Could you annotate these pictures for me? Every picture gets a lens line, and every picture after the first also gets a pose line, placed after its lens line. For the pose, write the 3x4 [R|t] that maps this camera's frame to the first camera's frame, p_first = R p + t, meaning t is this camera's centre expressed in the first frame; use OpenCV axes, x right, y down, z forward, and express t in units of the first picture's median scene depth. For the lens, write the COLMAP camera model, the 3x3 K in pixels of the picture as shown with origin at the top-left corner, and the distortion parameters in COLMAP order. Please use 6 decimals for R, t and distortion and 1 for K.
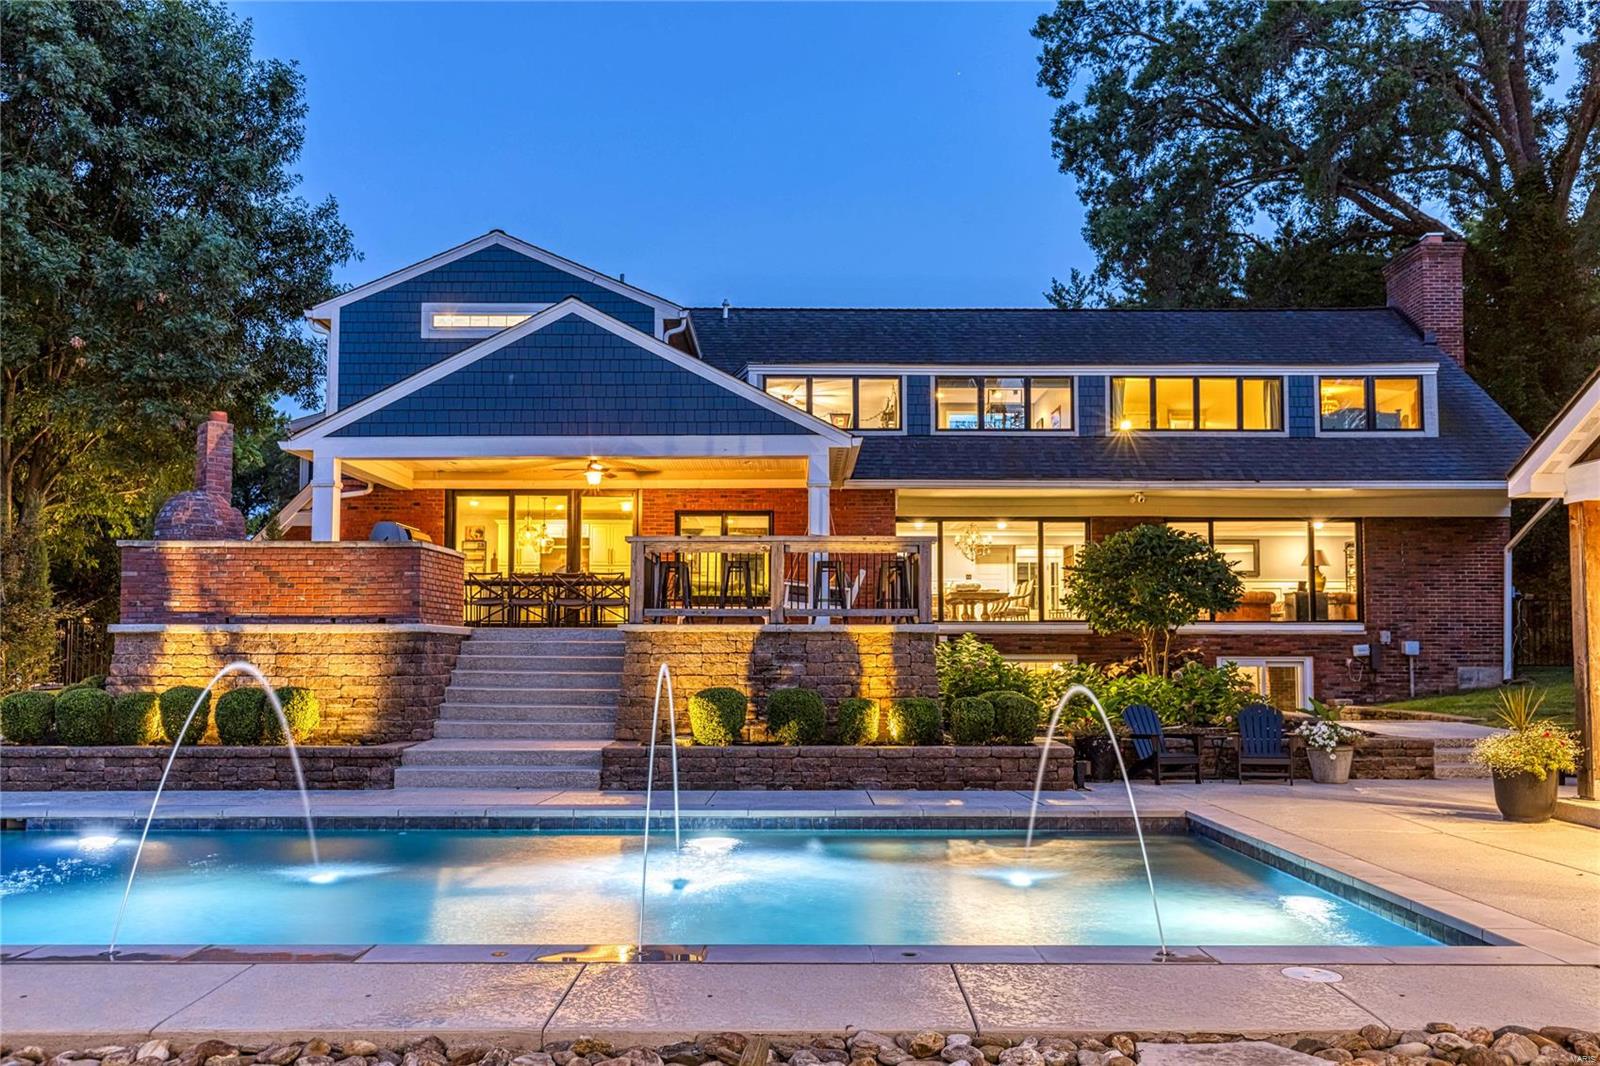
lens RADIAL K [[1292.5, 0, 800.0], [0, 1292.5, 533.0], [0, 0, 1]] dist [0.006719, -0.005090]
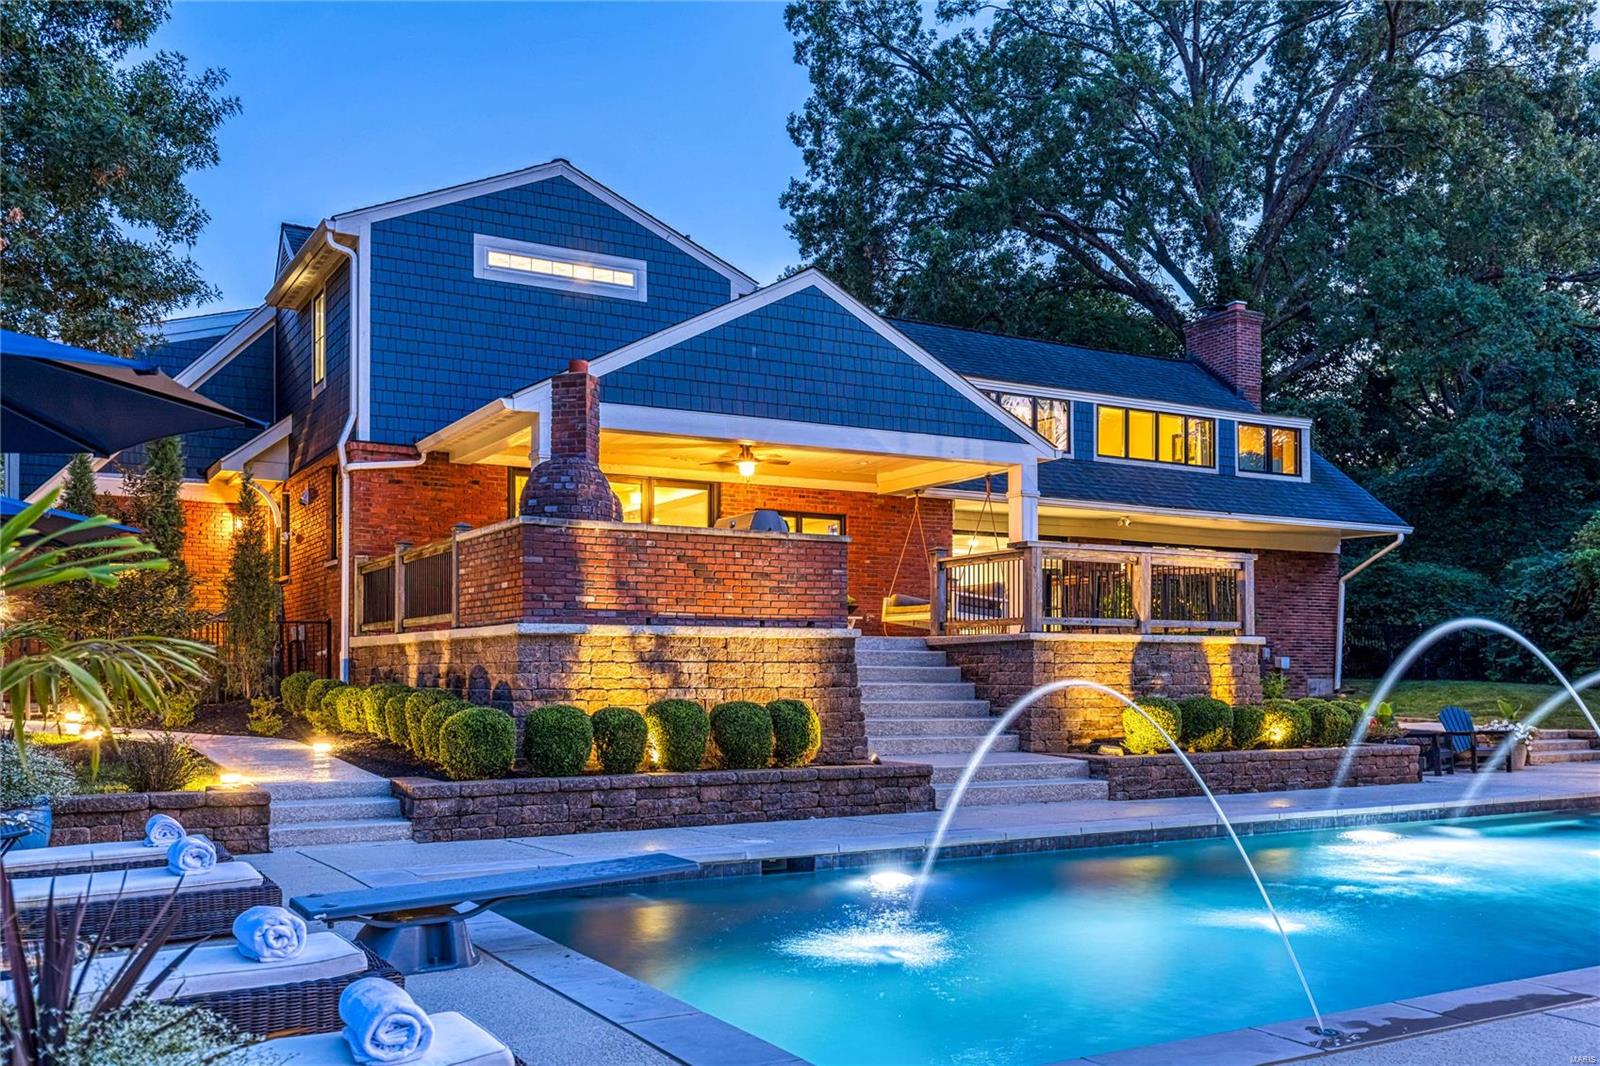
lens RADIAL K [[1411.3, 0, 800.6], [0, 1411.3, 601.3], [0, 0, 1]] dist [0.002254, 0.001937]
pose [[0.865996, 0.025207, 0.499416, -0.806196], [-0.045876, 0.998522, 0.029153, 0.024696], [-0.497943, -0.048157, 0.865872, 0.177993]]
